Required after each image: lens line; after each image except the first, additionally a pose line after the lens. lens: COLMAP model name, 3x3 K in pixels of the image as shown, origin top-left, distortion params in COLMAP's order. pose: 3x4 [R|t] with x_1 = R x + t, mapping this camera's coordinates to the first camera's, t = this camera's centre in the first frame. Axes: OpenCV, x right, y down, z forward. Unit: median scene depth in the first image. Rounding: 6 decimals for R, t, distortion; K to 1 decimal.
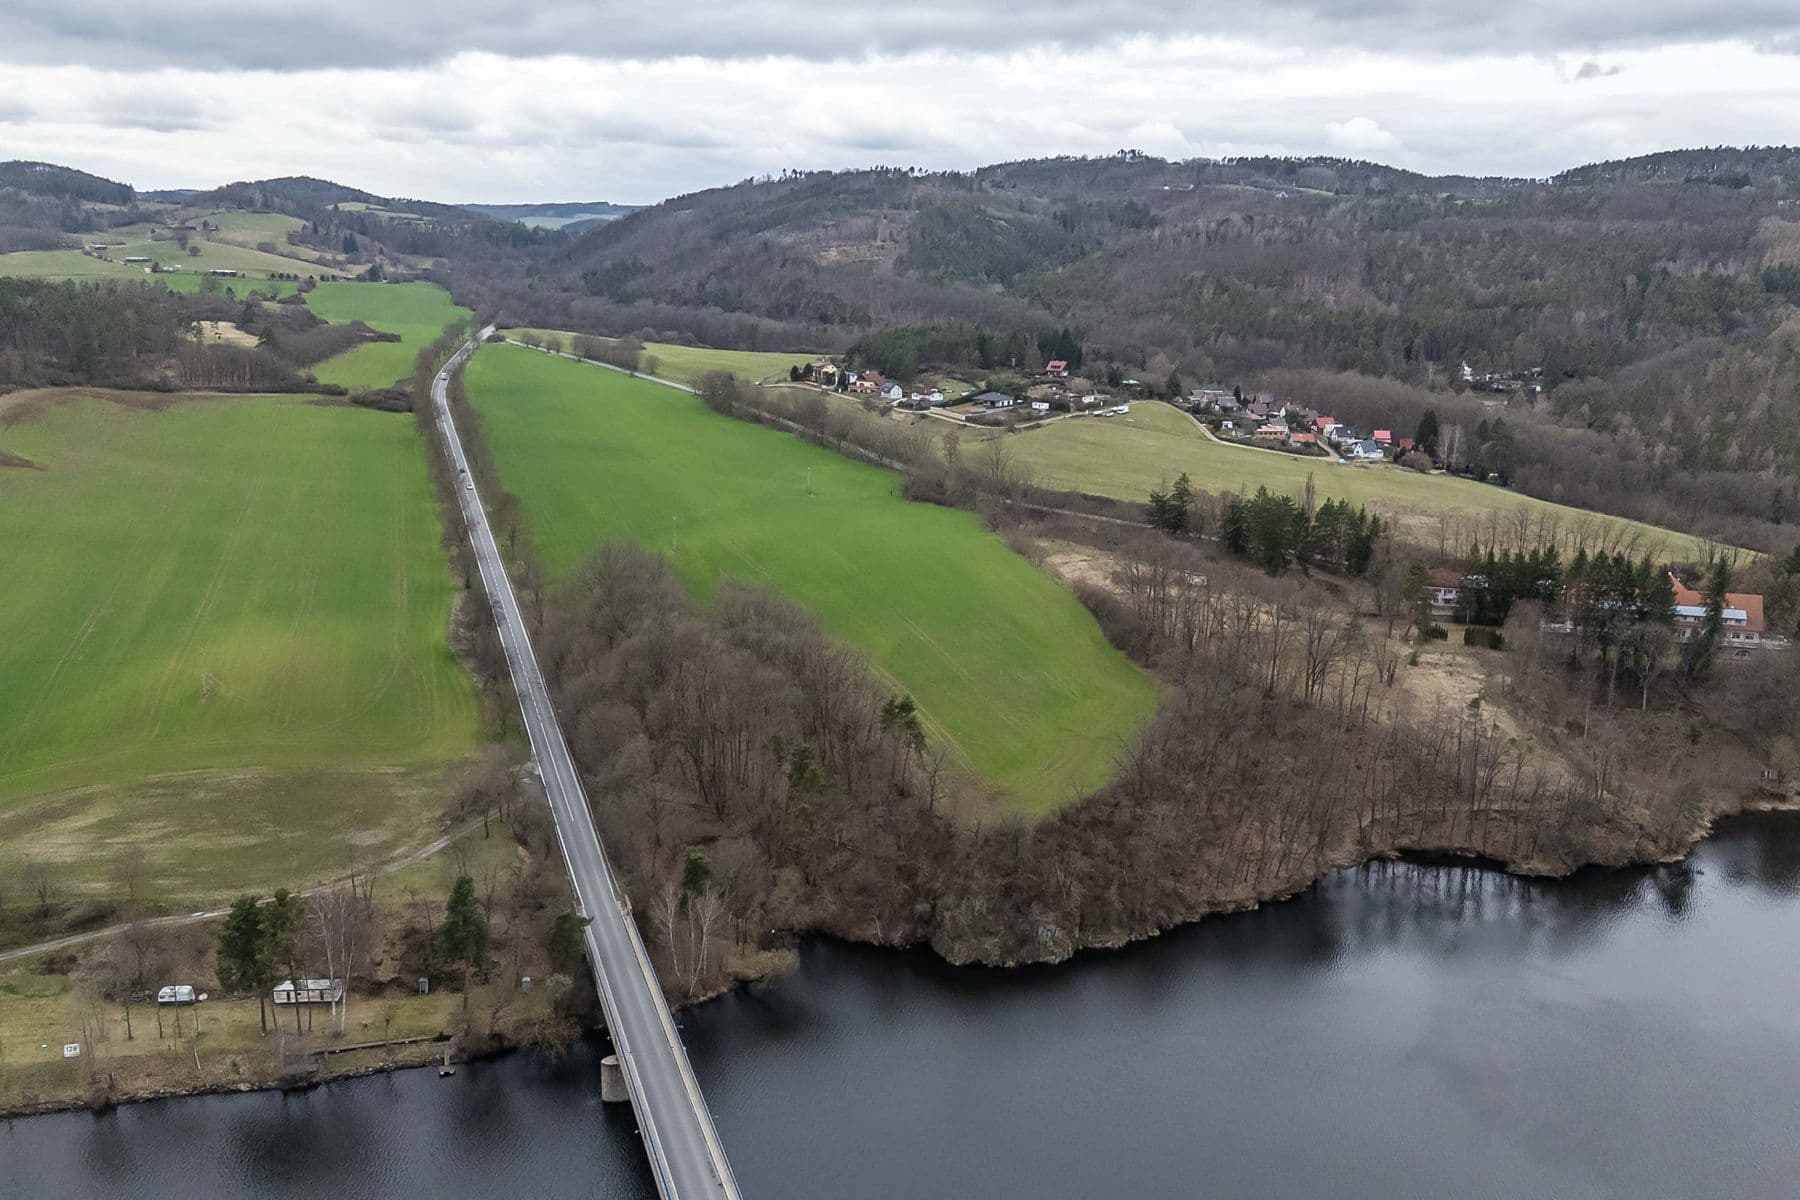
lens RADIAL K [[1558.6, 0, 899.6], [0, 1558.6, 615.1], [0, 0, 1]] dist [0.085157, -0.091070]
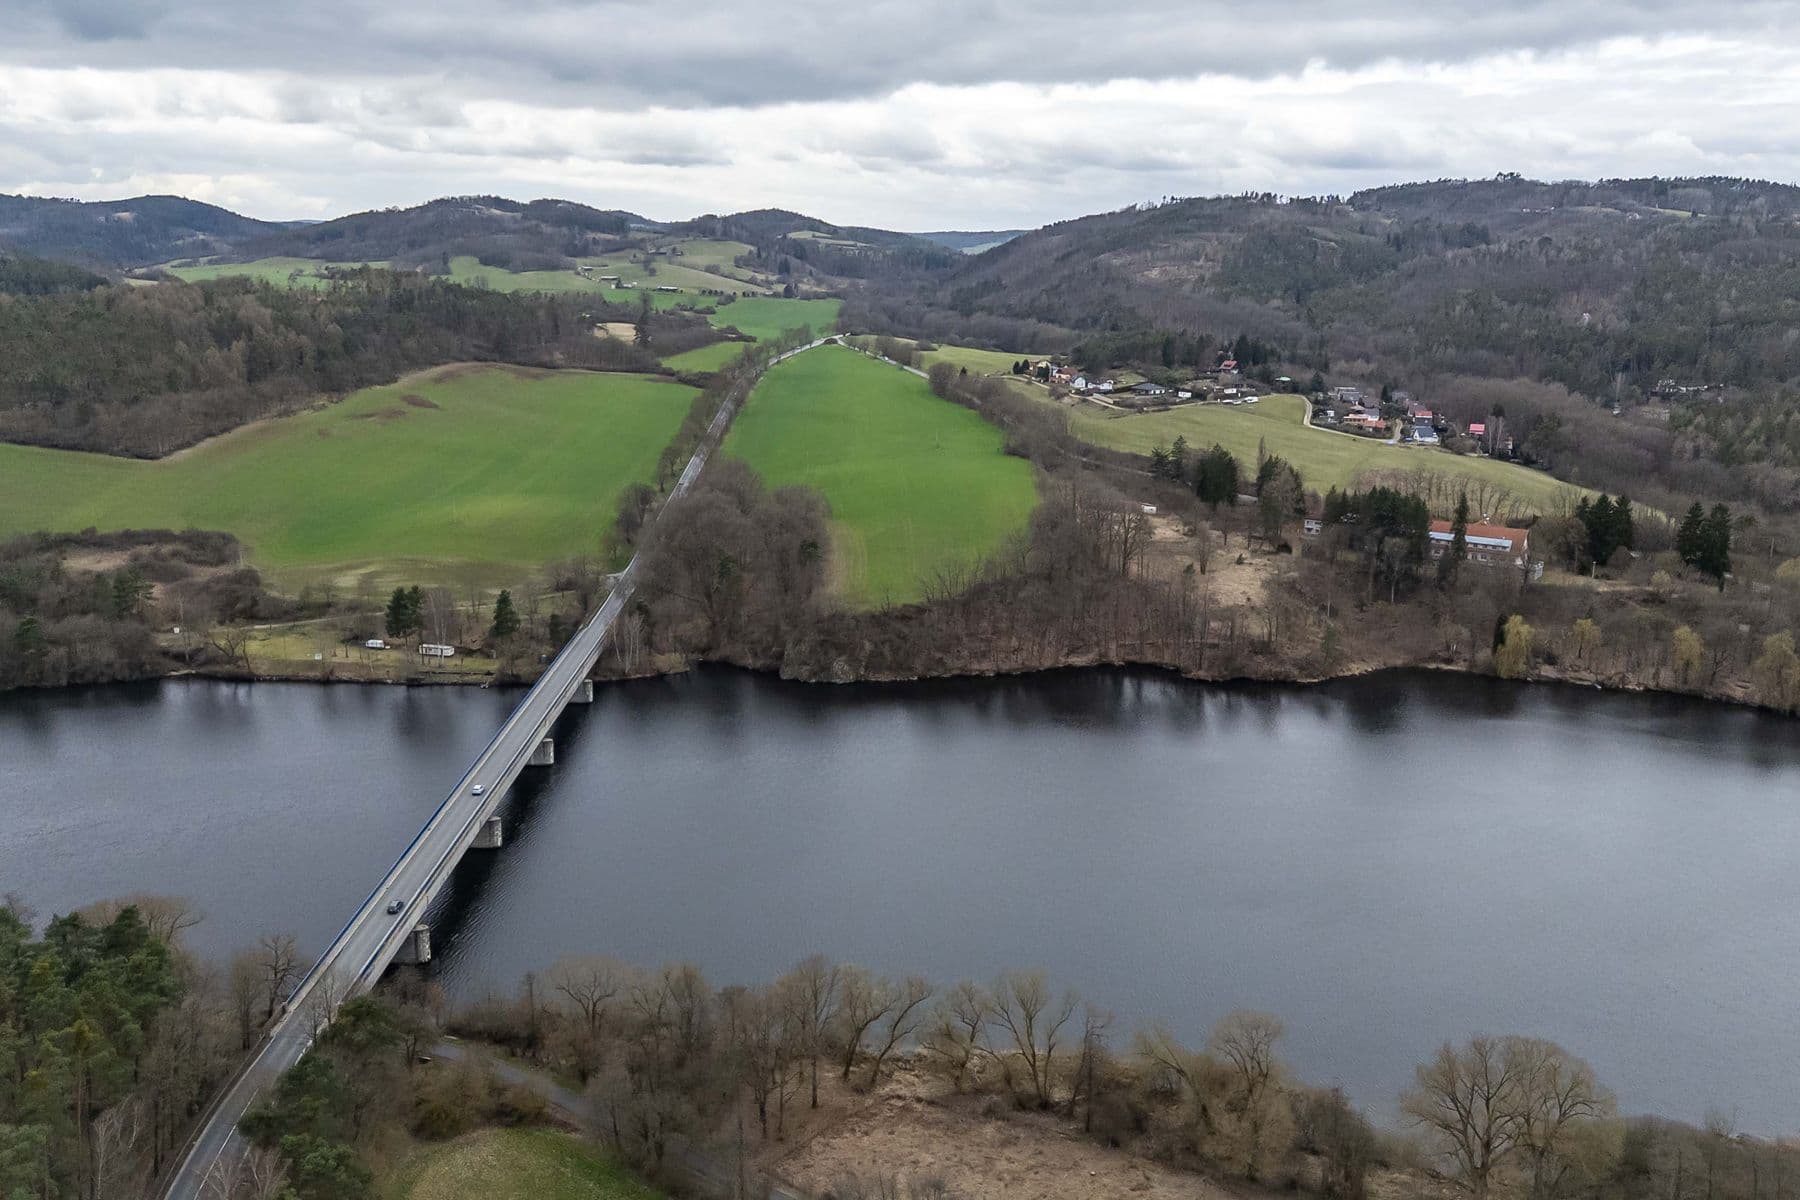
lens RADIAL K [[1558.6, 0, 897.7], [0, 1558.6, 613.8], [0, 0, 1]] dist [0.085157, -0.091070]
pose [[0.952967, 0.069844, -0.294917, 0.243041], [-0.074331, 0.997226, -0.004016, 0.055860], [0.293818, 0.025748, 0.955514, -0.219680]]
